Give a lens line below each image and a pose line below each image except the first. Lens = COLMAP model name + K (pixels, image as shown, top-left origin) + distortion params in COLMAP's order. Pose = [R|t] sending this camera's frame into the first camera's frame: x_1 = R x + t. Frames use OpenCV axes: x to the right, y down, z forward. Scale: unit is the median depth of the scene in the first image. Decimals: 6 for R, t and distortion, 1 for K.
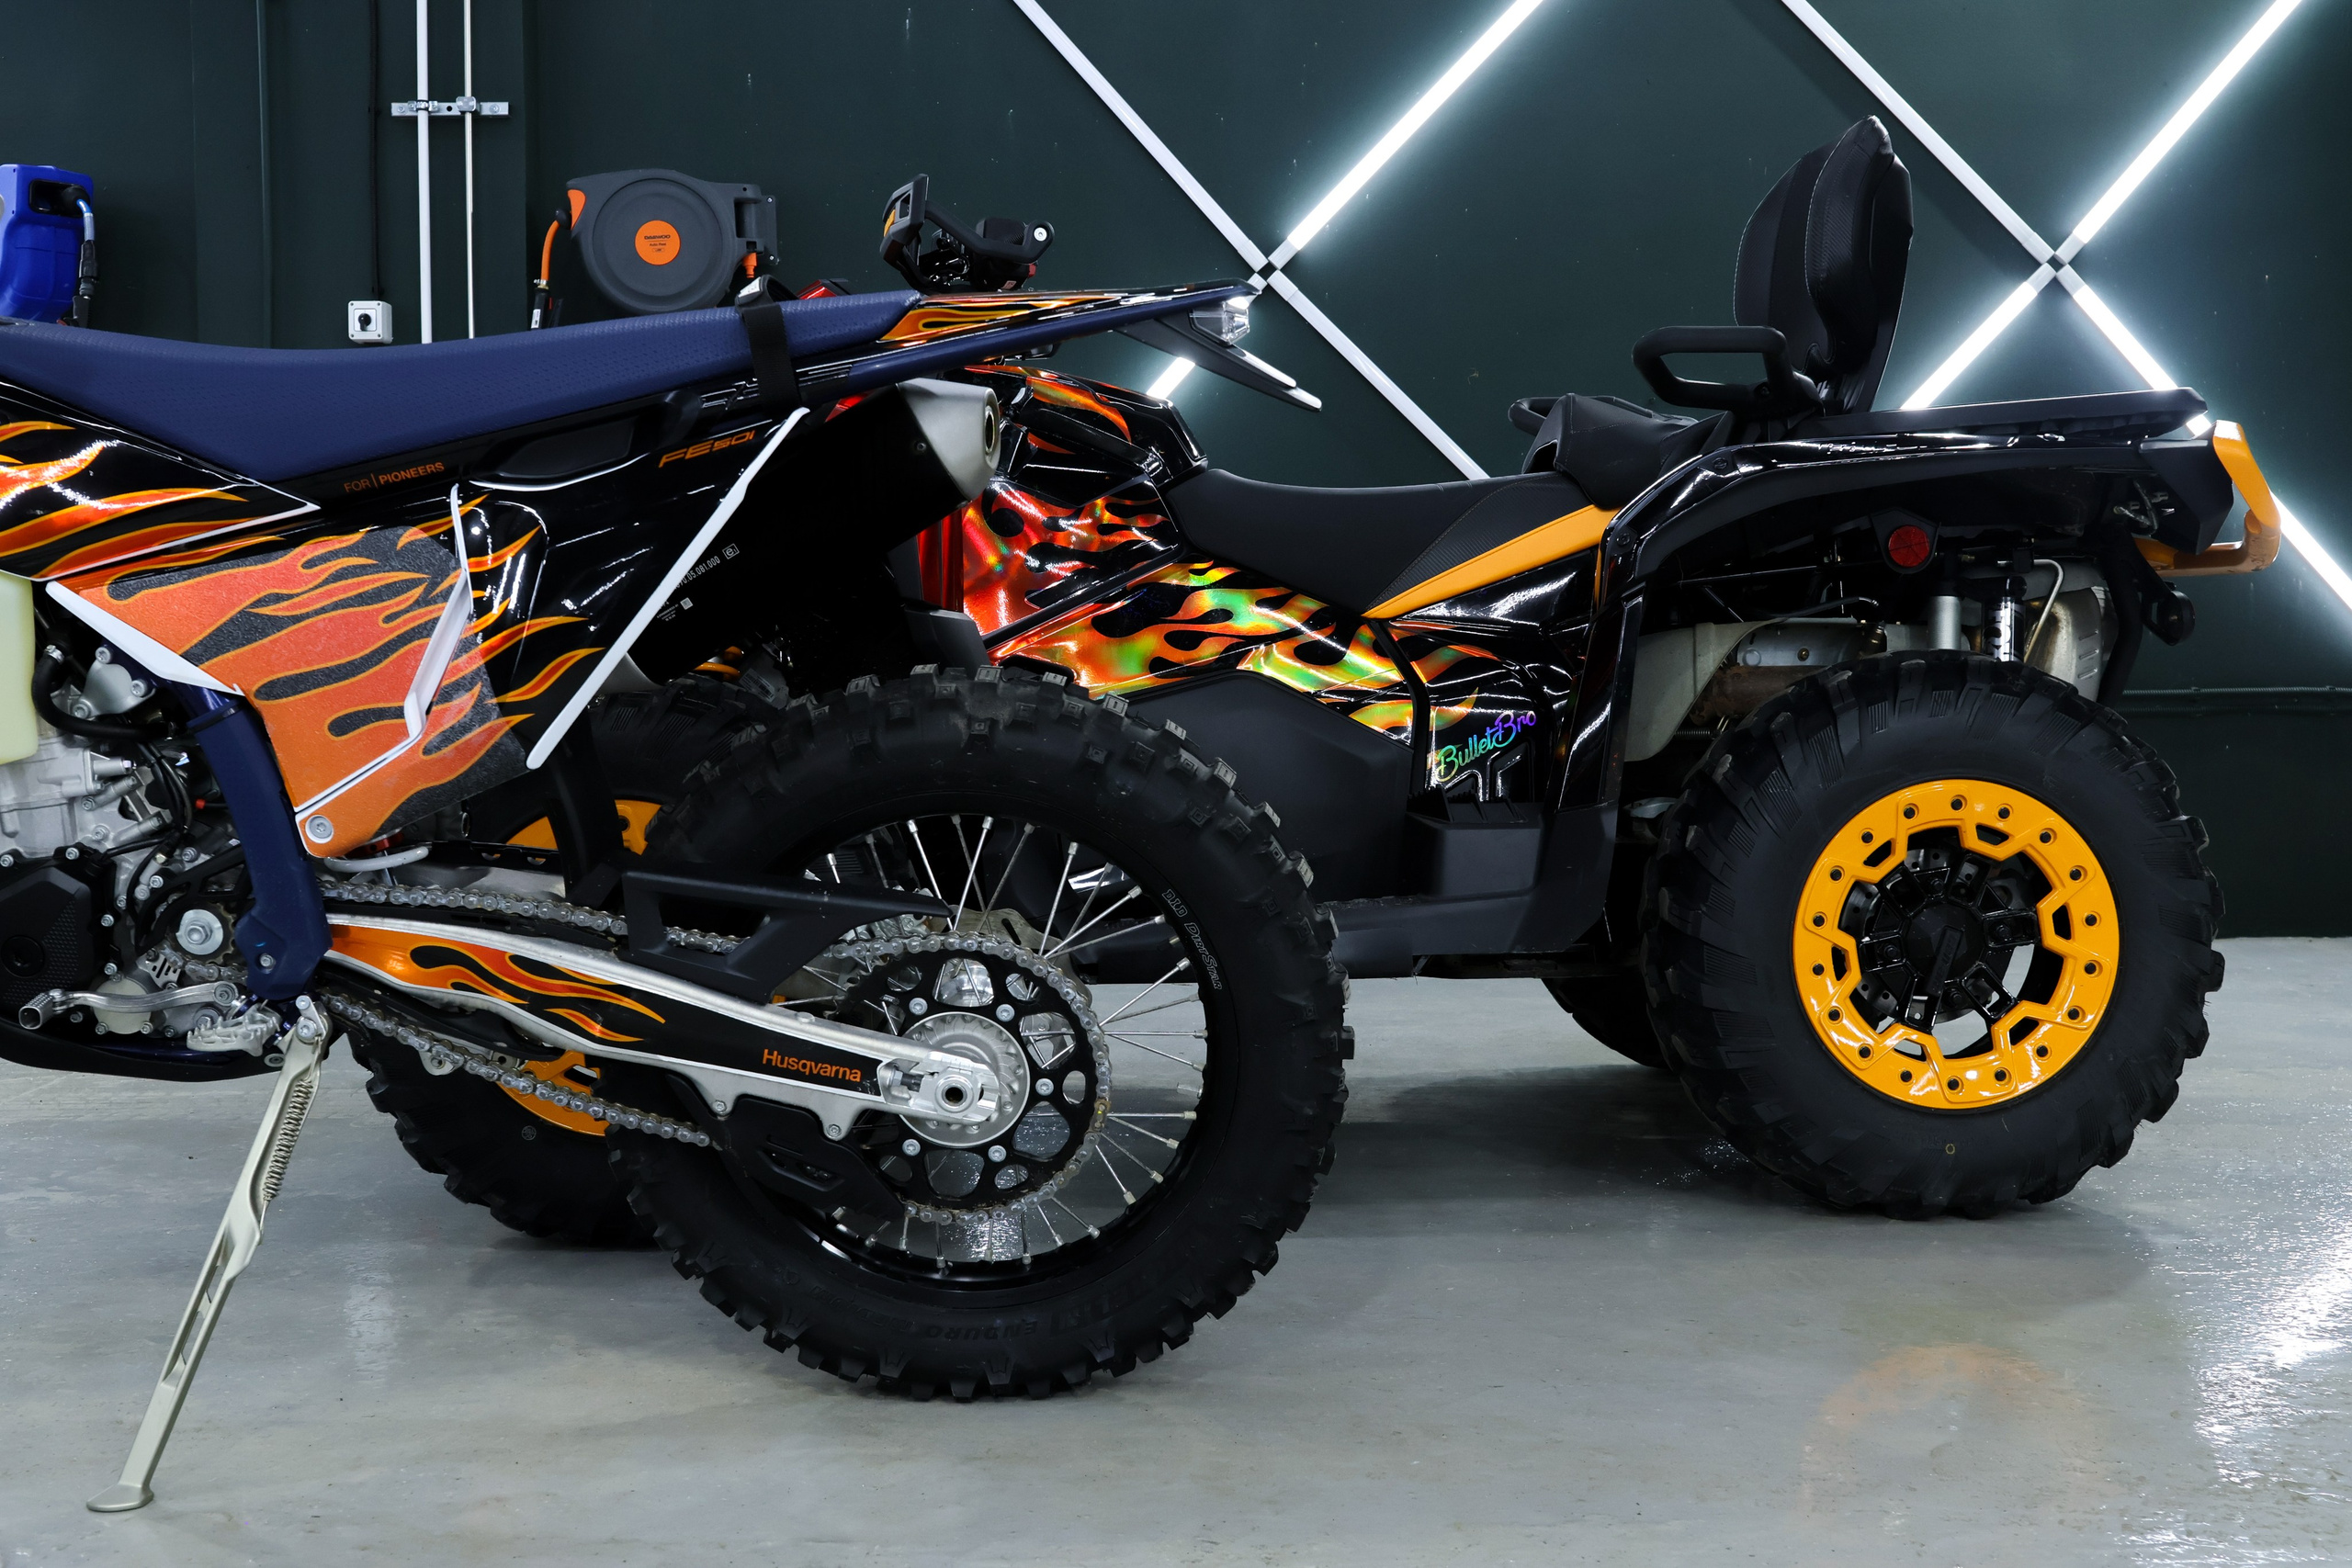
lens RADIAL K [[2586.4, 0, 1176.0], [0, 2586.4, 784.0], [0, 0, 1]] dist [0.001023, -0.001483]
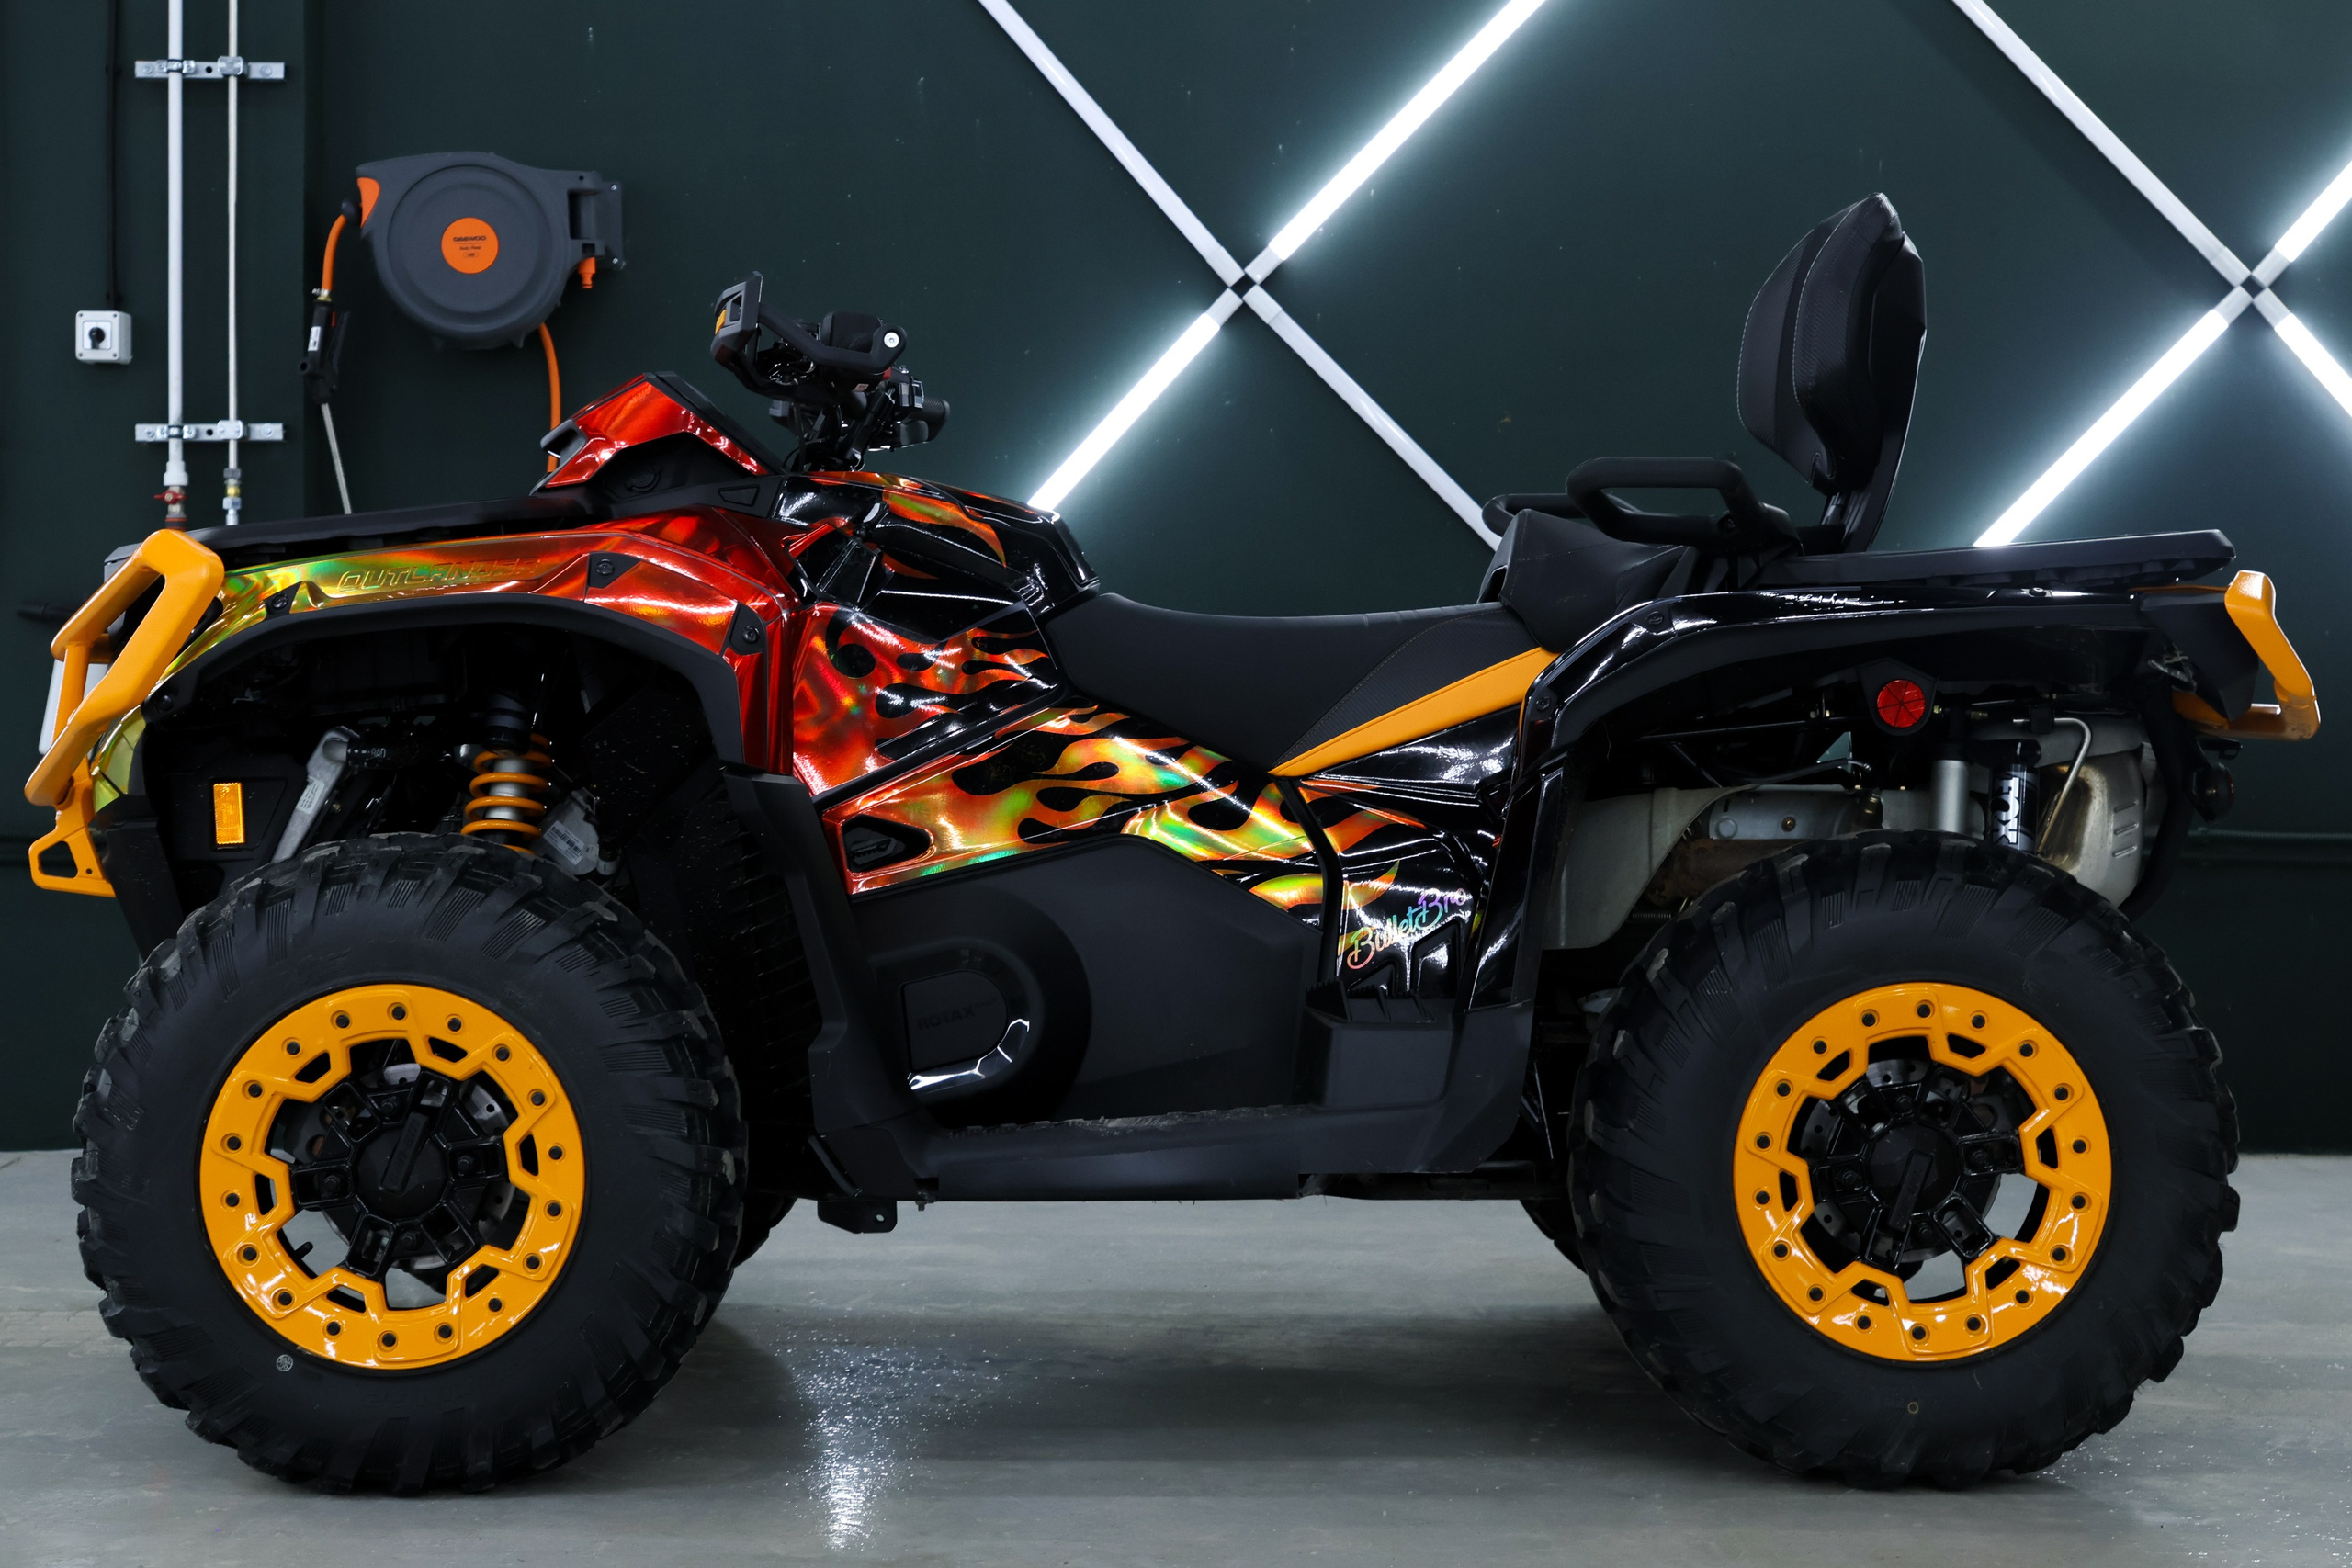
lens RADIAL K [[3745.3, 0, 1176.0], [0, 3745.3, 784.0], [0, 0, 1]] dist [0.037974, 0.179869]
pose [[0.999791, 0.014018, -0.014855, 0.060321], [-0.014417, 0.999528, -0.027128, -0.027495], [0.014468, 0.027336, 0.999522, -0.243729]]
